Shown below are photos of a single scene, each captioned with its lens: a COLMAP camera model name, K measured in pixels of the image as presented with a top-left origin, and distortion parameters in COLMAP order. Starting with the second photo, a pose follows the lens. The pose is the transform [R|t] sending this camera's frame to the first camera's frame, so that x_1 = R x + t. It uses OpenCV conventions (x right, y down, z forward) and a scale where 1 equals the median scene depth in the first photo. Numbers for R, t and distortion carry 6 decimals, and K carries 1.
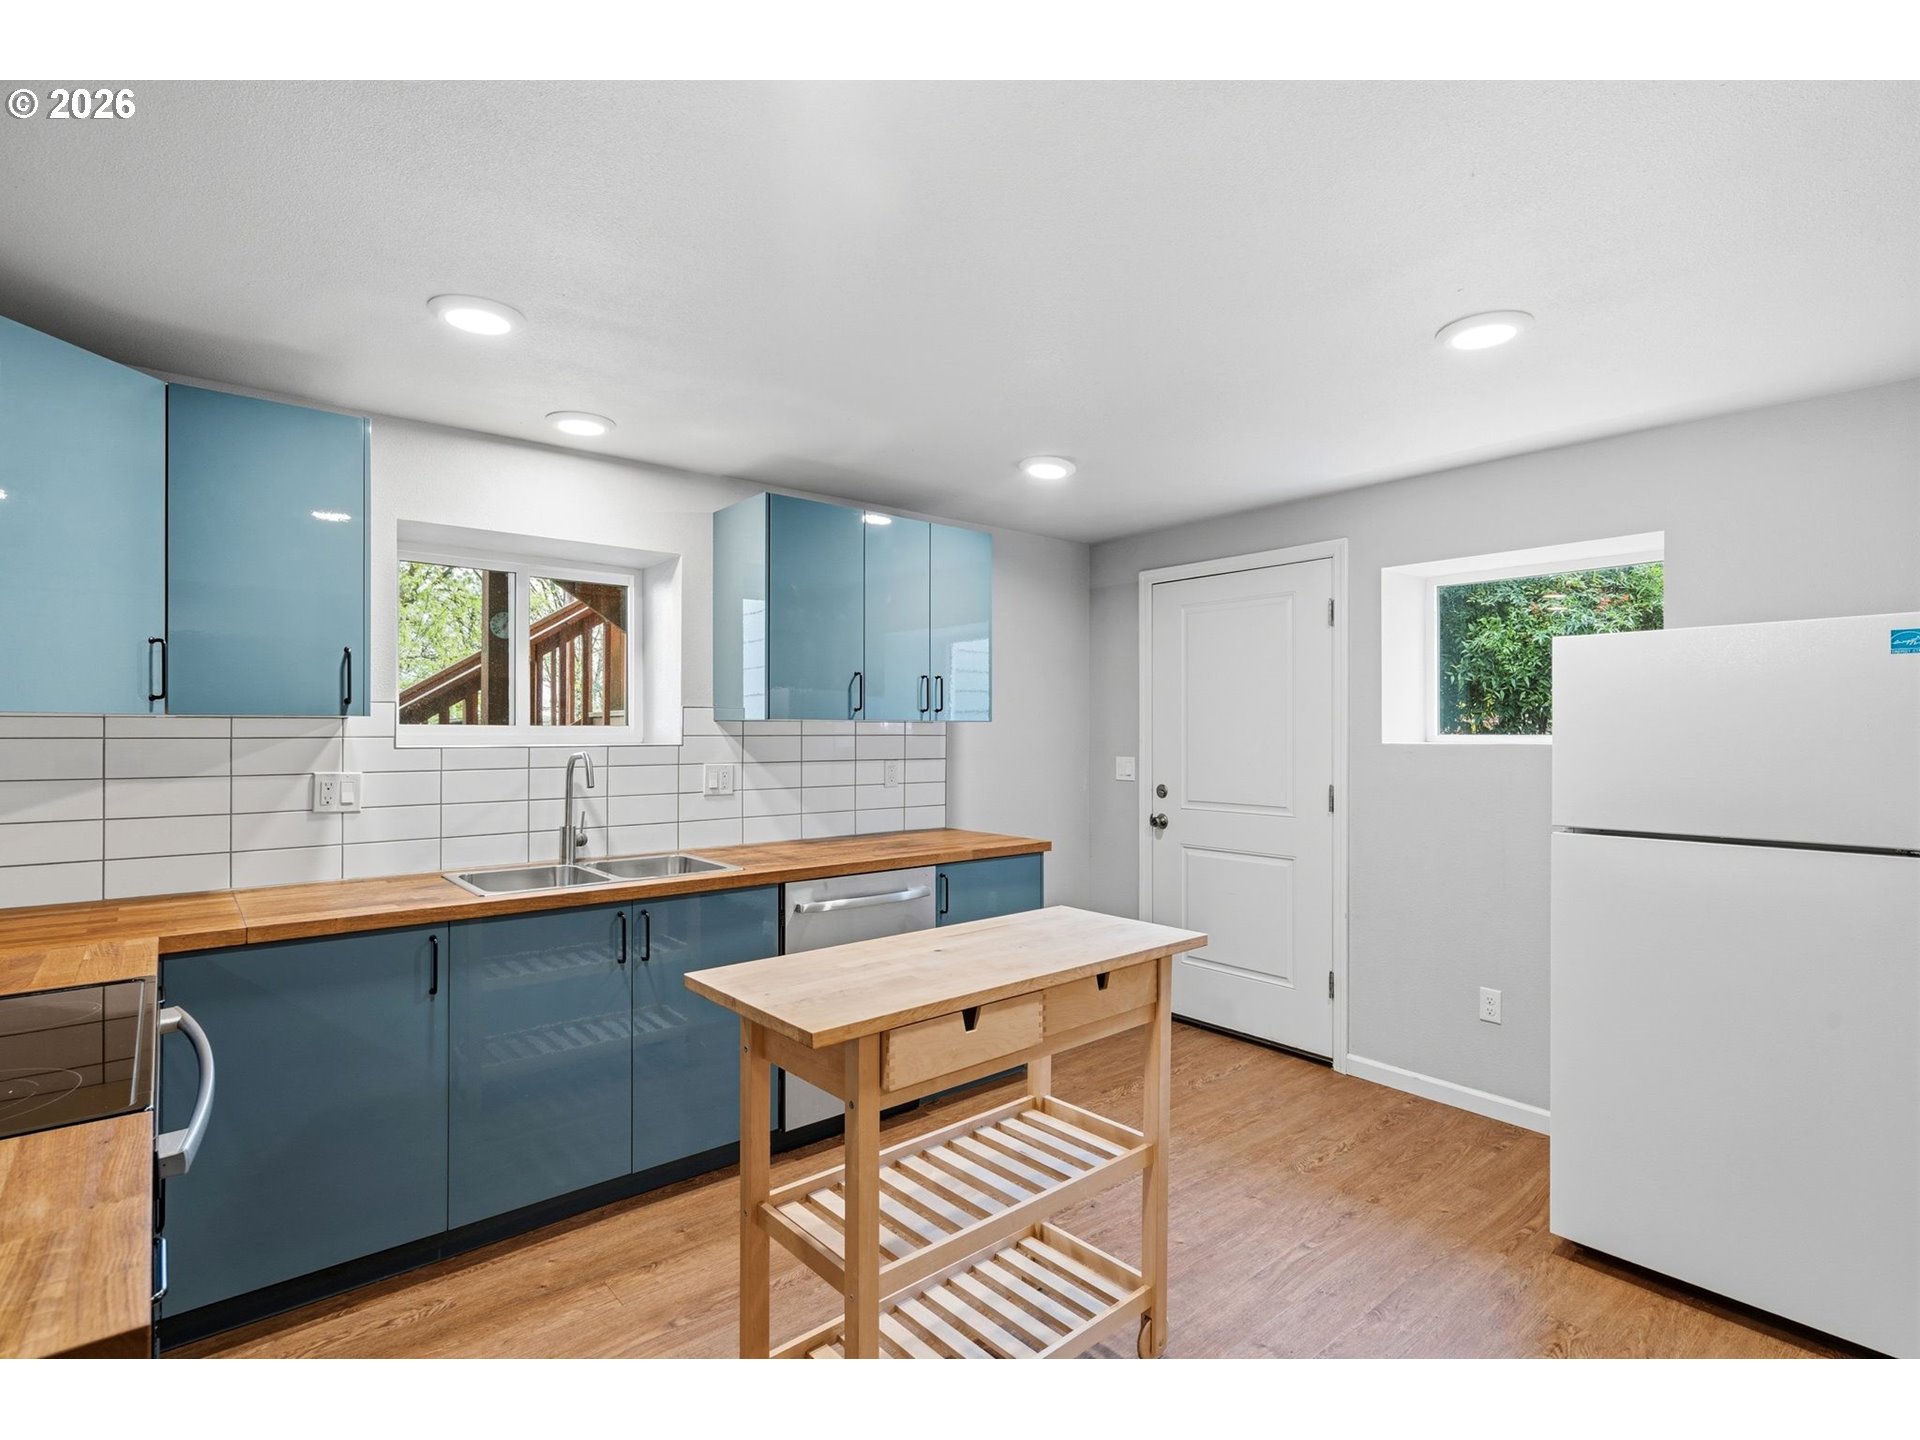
lens RADIAL K [[936.0, 0, 933.8], [0, 936.0, 725.2], [0, 0, 1]] dist [-0.000612, 0.000177]
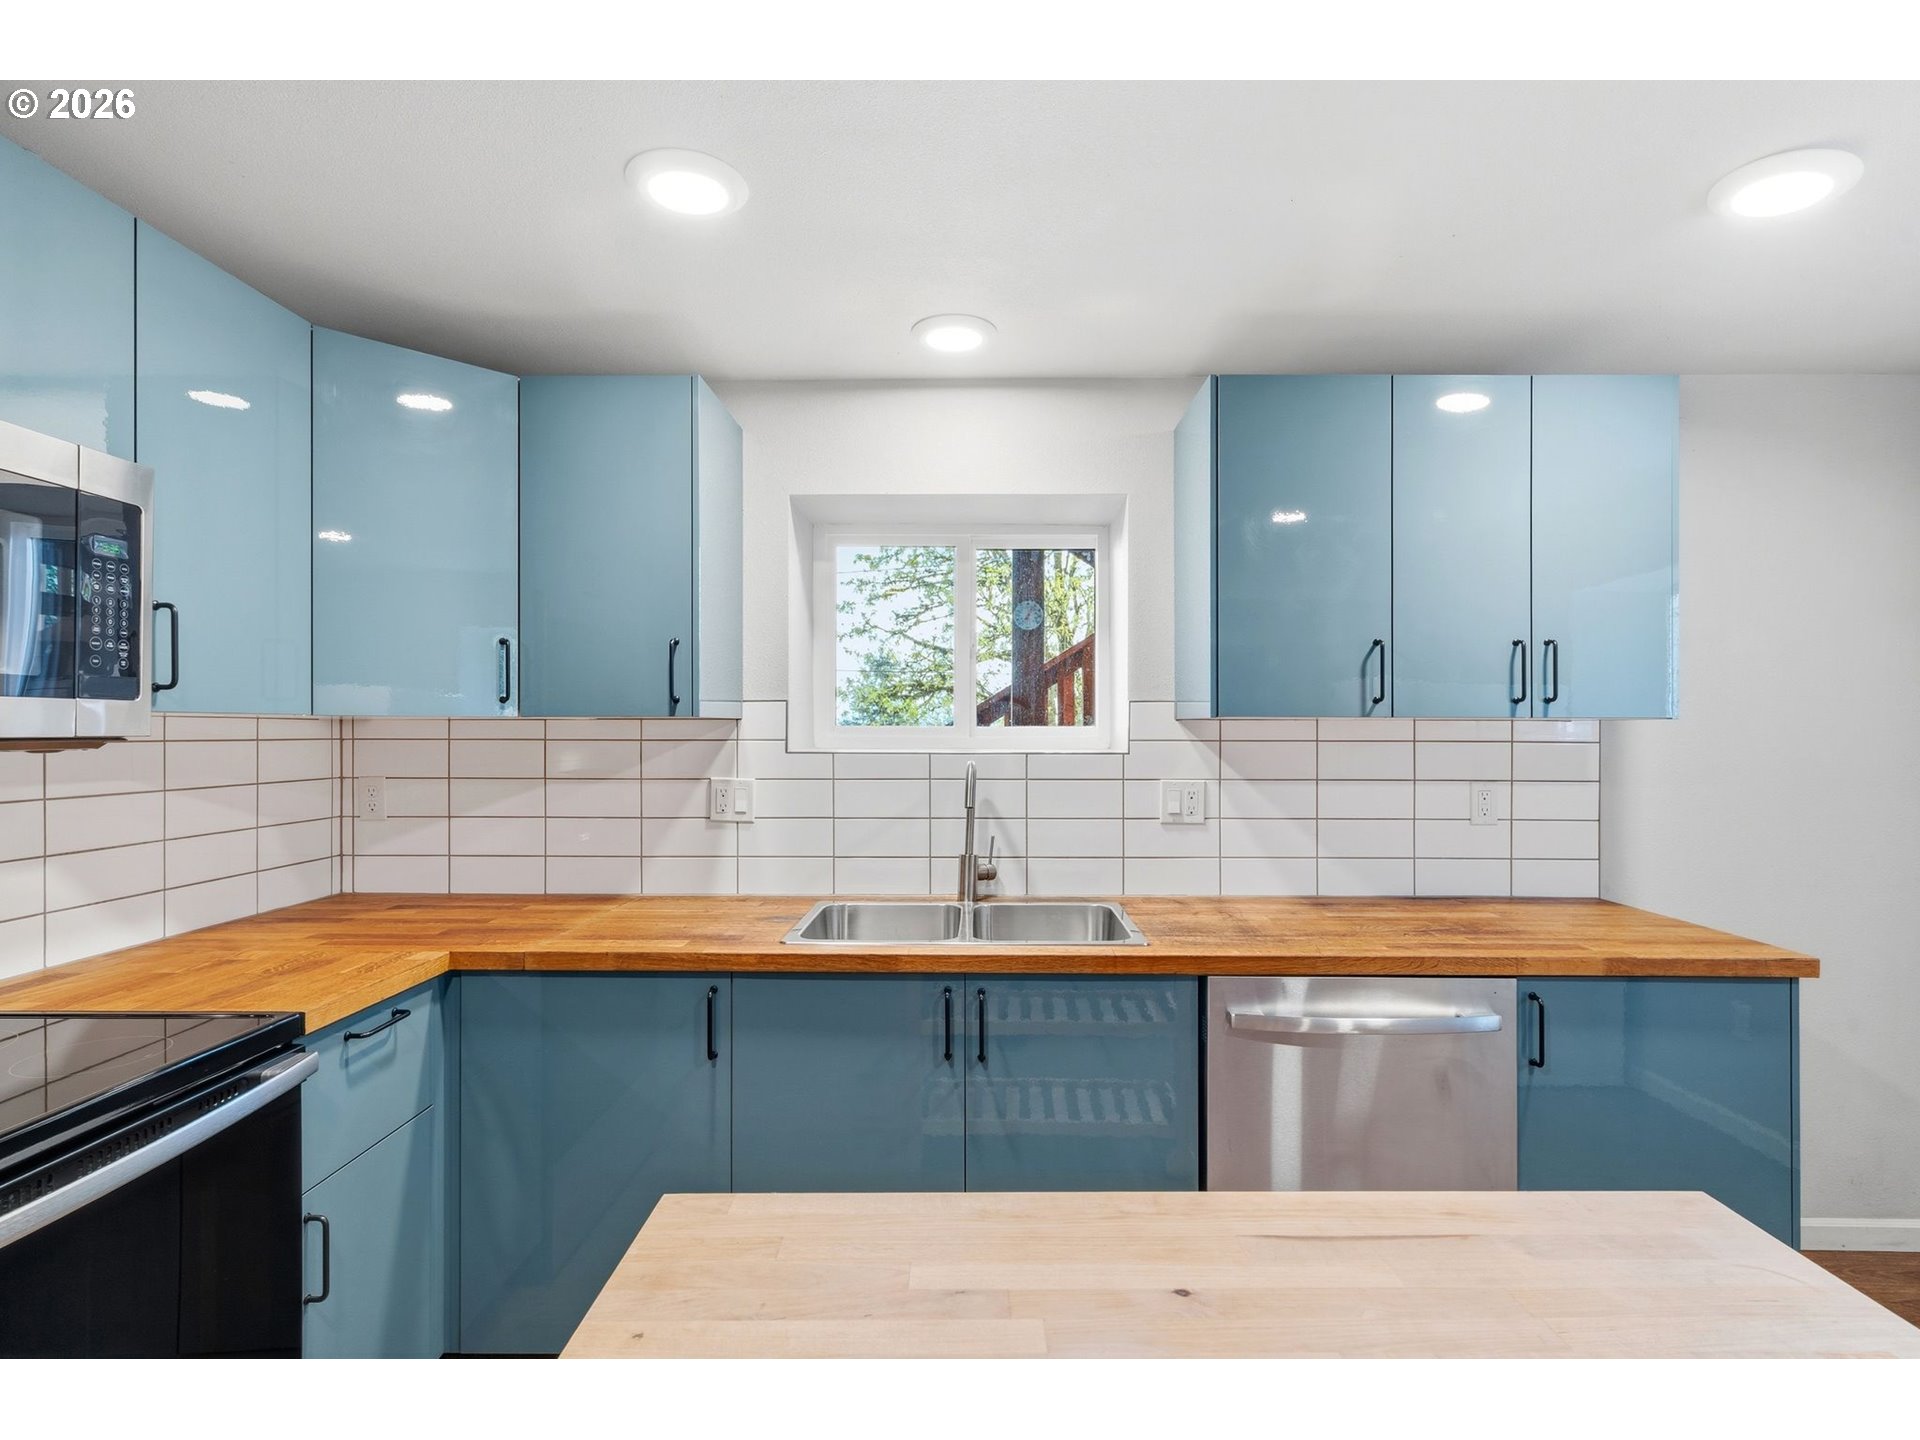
lens RADIAL K [[932.1, 0, 971.4], [0, 932.1, 724.8], [0, 0, 1]] dist [0.000715, 0.000918]
pose [[0.768576, -0.003146, -0.639750, 0.111653], [0.001857, 0.999995, -0.002687, 0.000829], [0.639755, 0.000877, 0.768578, 0.383958]]
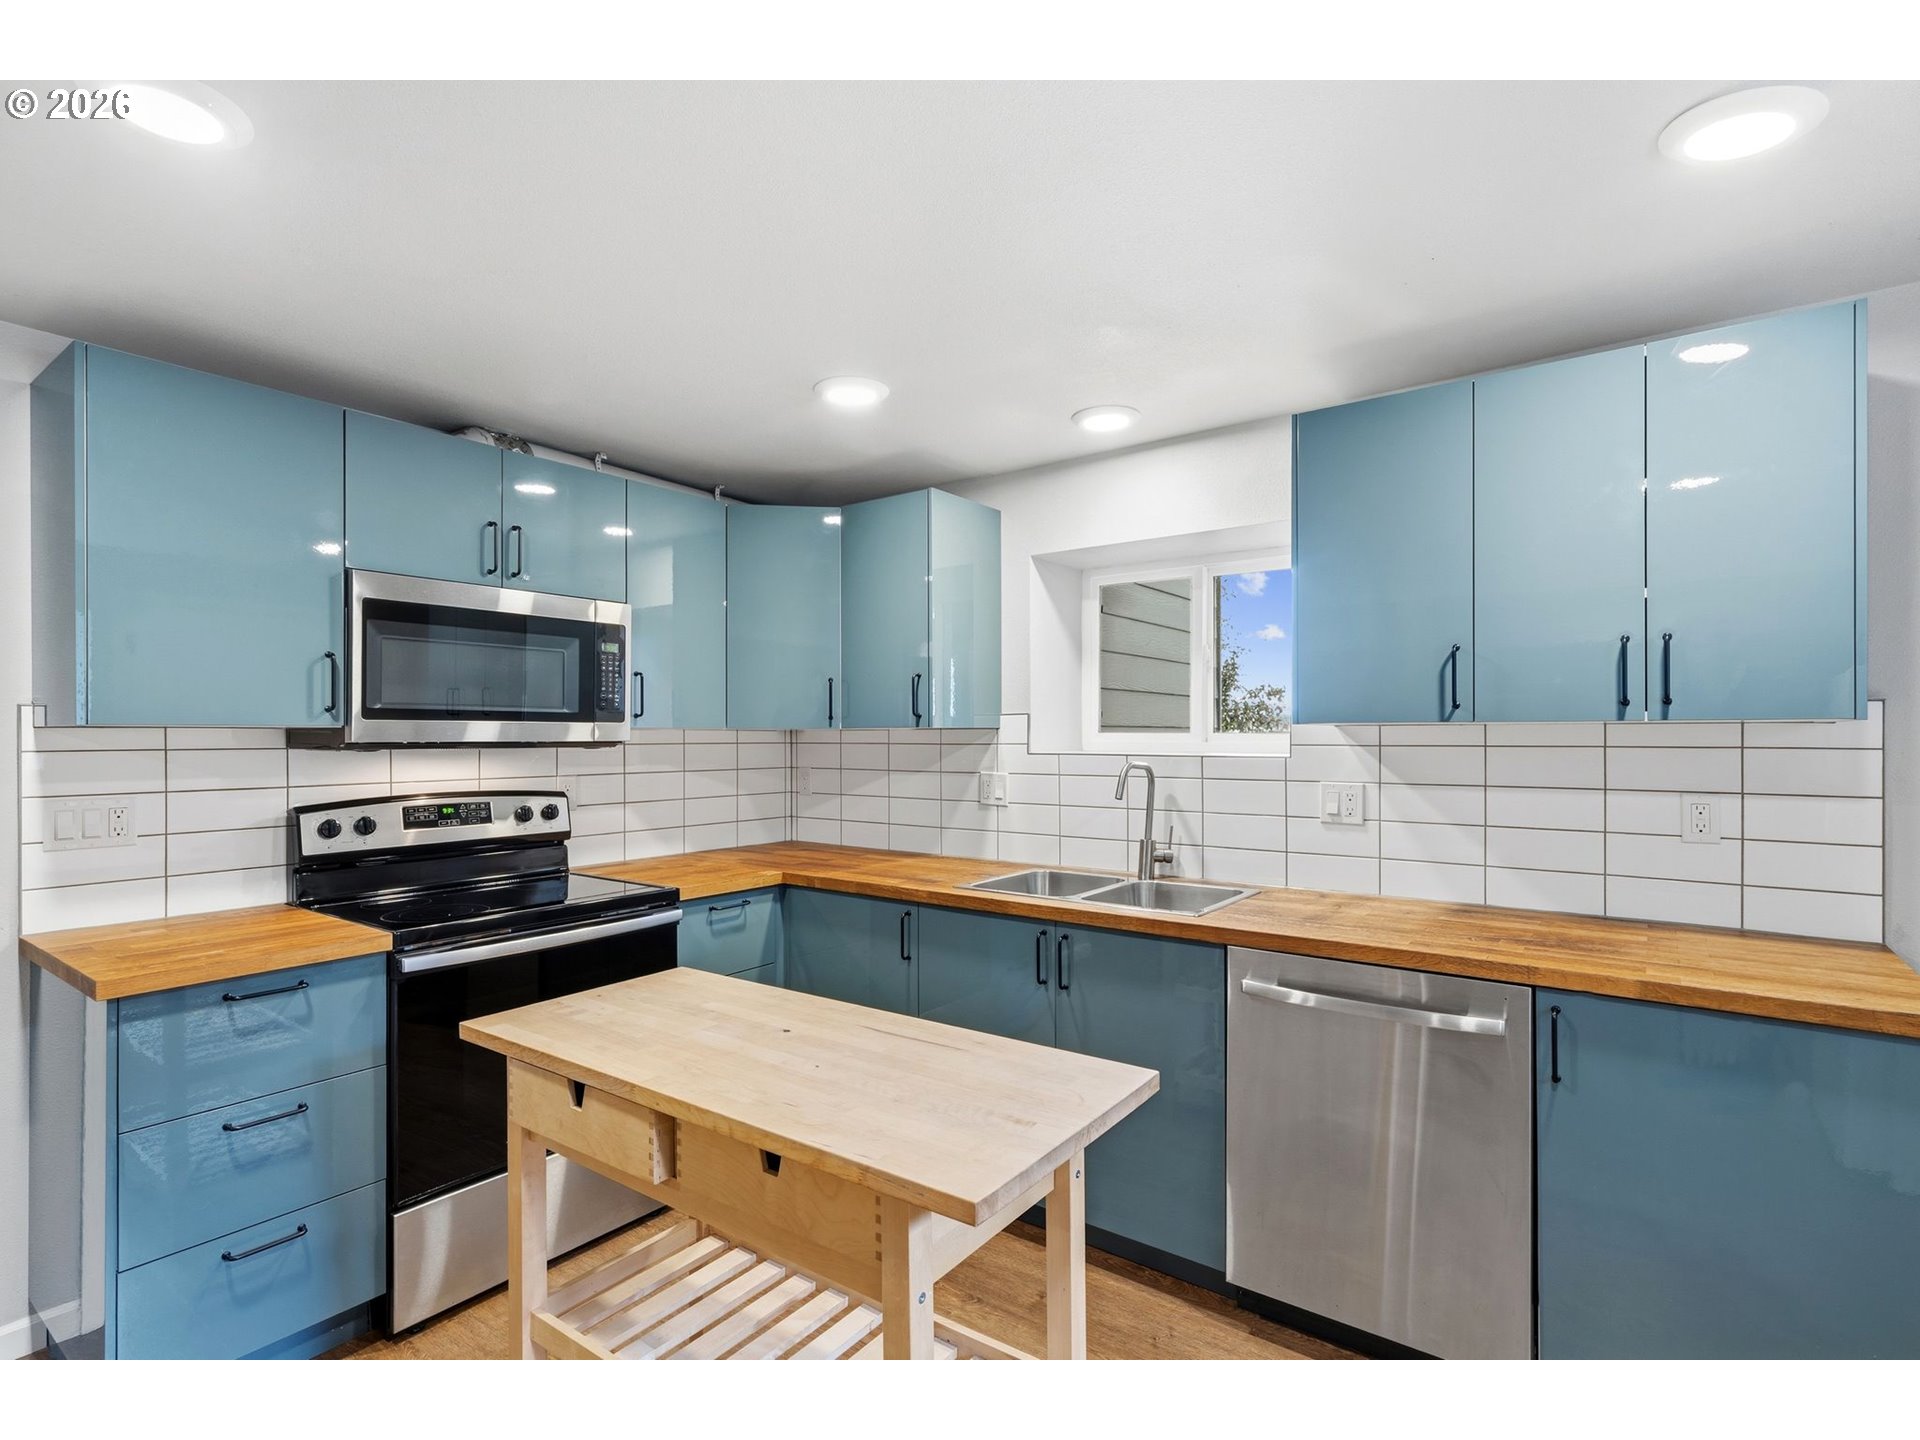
lens RADIAL K [[932.1, 0, 971.4], [0, 932.1, 724.8], [0, 0, 1]] dist [0.000715, 0.000918]
pose [[0.245905, -0.013369, -0.969202, 0.466508], [0.006895, 0.999904, -0.012043, 0.002111], [0.969269, -0.003721, 0.245974, 0.577381]]
